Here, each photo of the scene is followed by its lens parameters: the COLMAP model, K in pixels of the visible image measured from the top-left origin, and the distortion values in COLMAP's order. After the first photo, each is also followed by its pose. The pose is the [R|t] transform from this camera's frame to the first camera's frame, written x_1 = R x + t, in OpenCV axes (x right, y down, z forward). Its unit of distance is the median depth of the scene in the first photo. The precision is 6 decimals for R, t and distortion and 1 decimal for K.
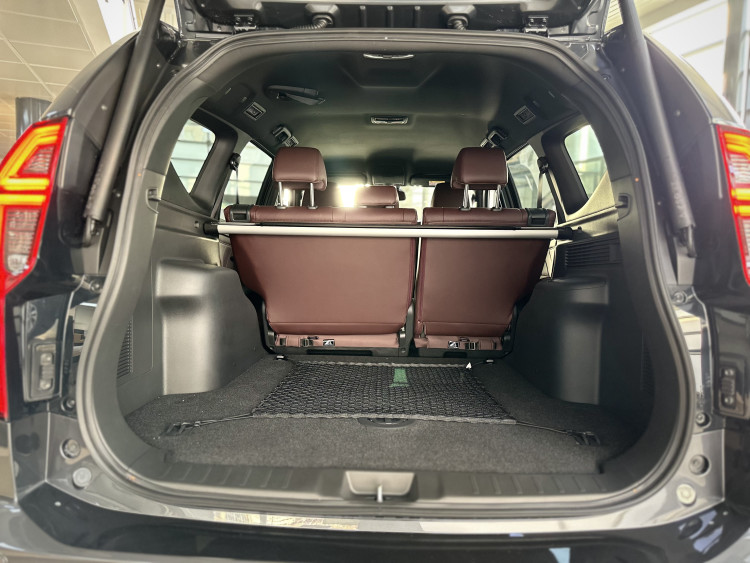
lens RADIAL K [[554.9, 0, 375.0], [0, 554.9, 281.5], [0, 0, 1]] dist [0.096593, -0.126380]
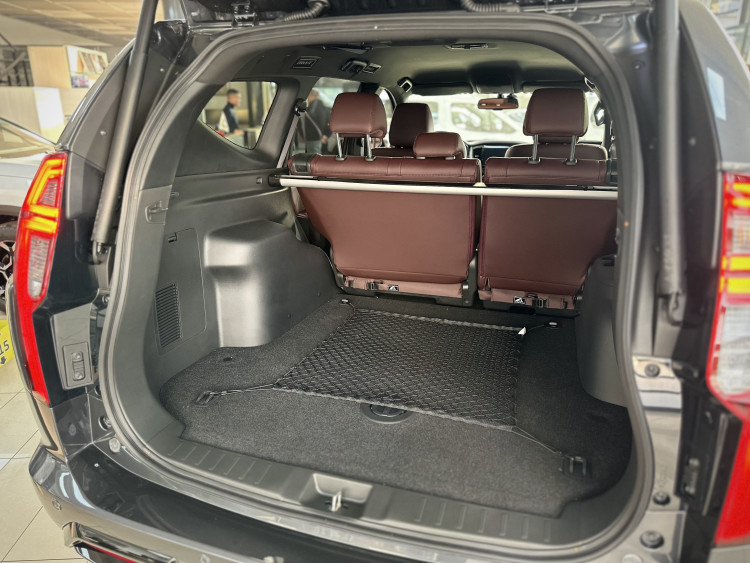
lens RADIAL K [[554.9, 0, 375.0], [0, 554.9, 281.5], [0, 0, 1]] dist [0.096593, -0.126380]
pose [[0.955110, 0.074187, -0.286812, 0.285251], [-0.001647, 0.969453, 0.245273, -0.245210], [0.296247, -0.233790, 0.926056, 0.073847]]
